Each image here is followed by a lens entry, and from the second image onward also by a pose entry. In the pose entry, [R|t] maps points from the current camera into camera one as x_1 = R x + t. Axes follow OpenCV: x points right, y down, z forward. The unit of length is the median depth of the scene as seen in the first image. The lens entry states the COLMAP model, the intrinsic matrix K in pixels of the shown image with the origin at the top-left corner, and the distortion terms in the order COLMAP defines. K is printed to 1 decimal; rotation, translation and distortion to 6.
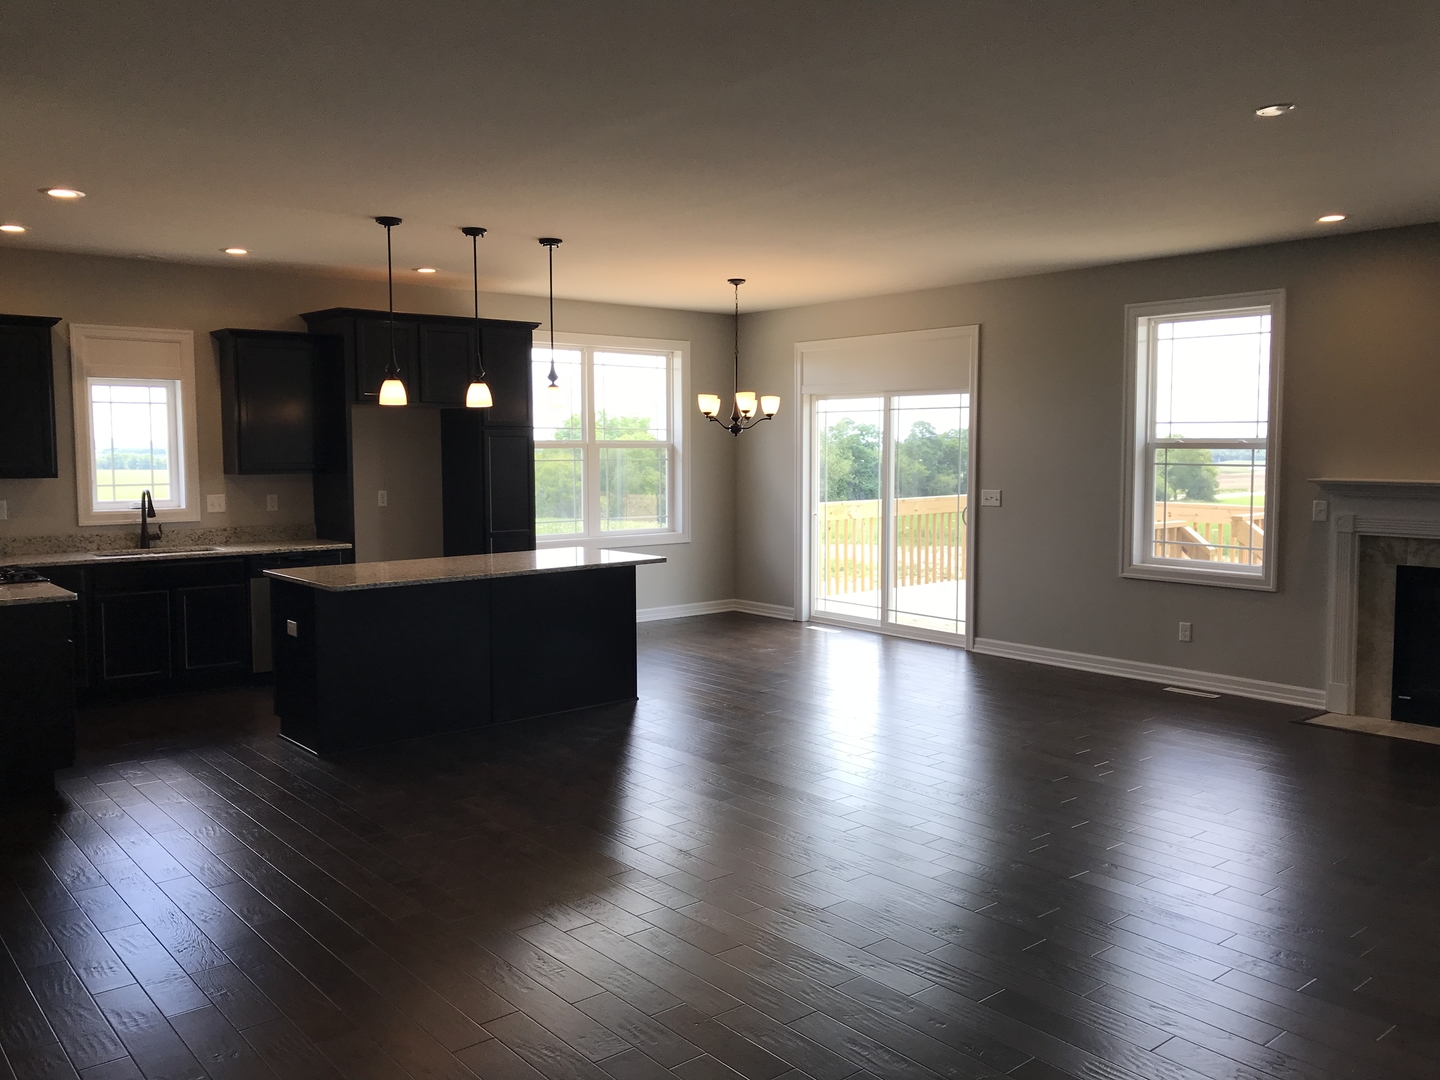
lens RADIAL K [[1145.3, 0, 720.0], [0, 1145.3, 540.0], [0, 0, 1]] dist [0.010577, 0.003932]
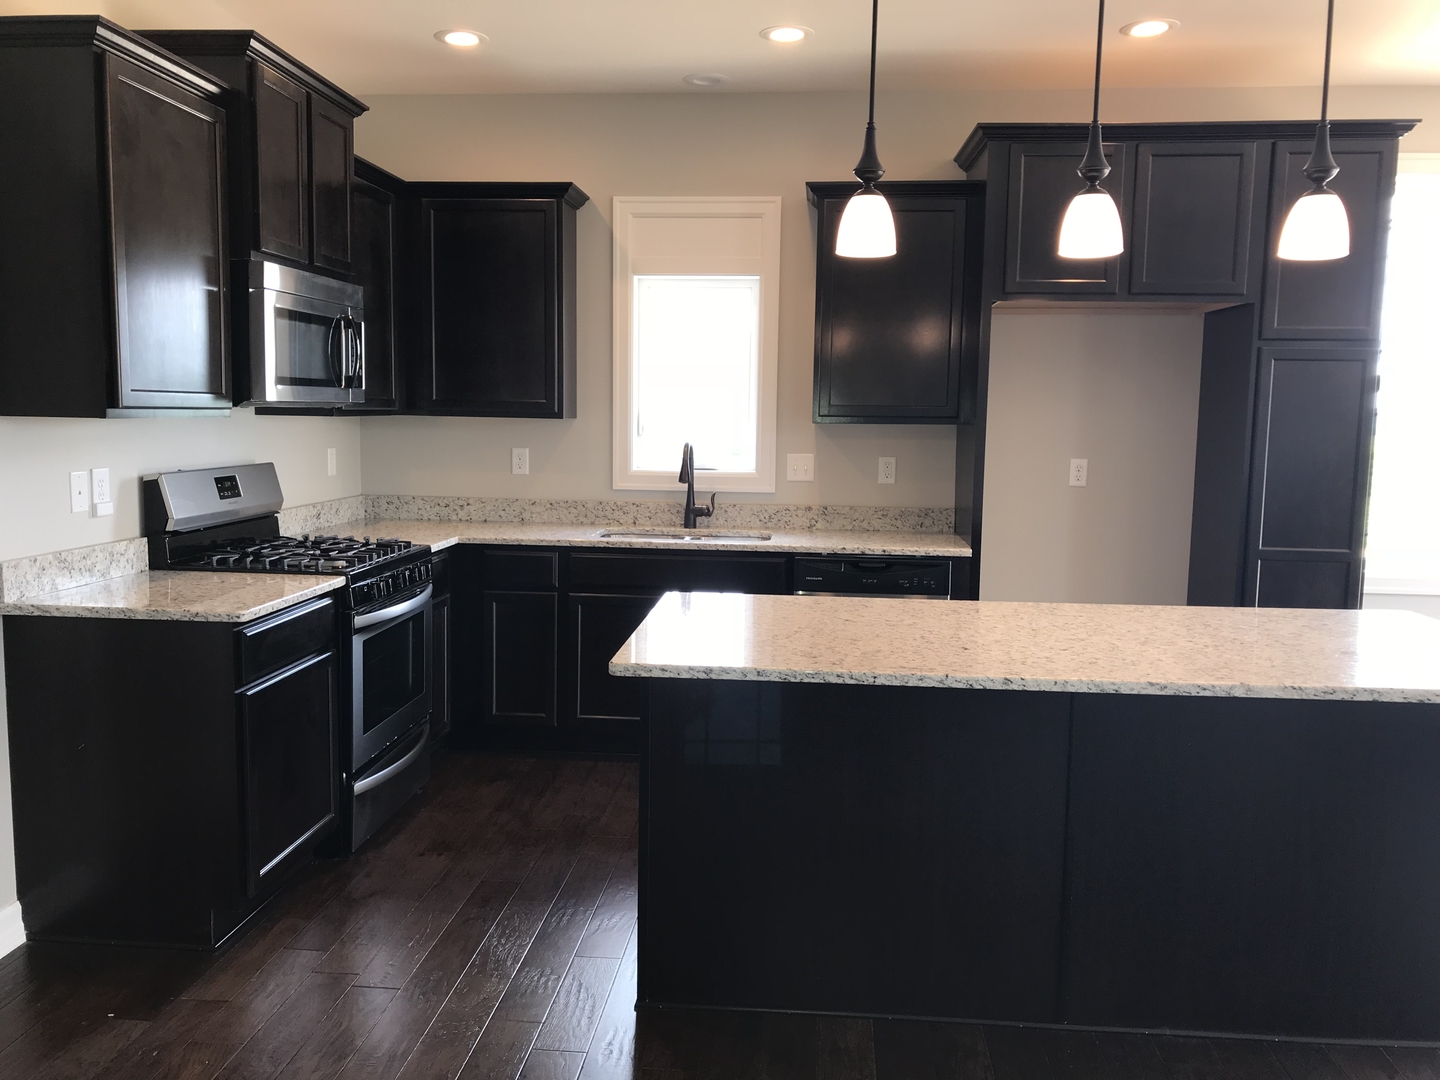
lens RADIAL K [[1177.6, 0, 720.0], [0, 1177.6, 540.0], [0, 0, 1]] dist [0.004549, 0.005211]
pose [[0.698091, 0.091044, -0.710197, 0.003616], [-0.075107, 0.995722, 0.053821, -0.023808], [0.712059, 0.015769, 0.701943, 0.517482]]
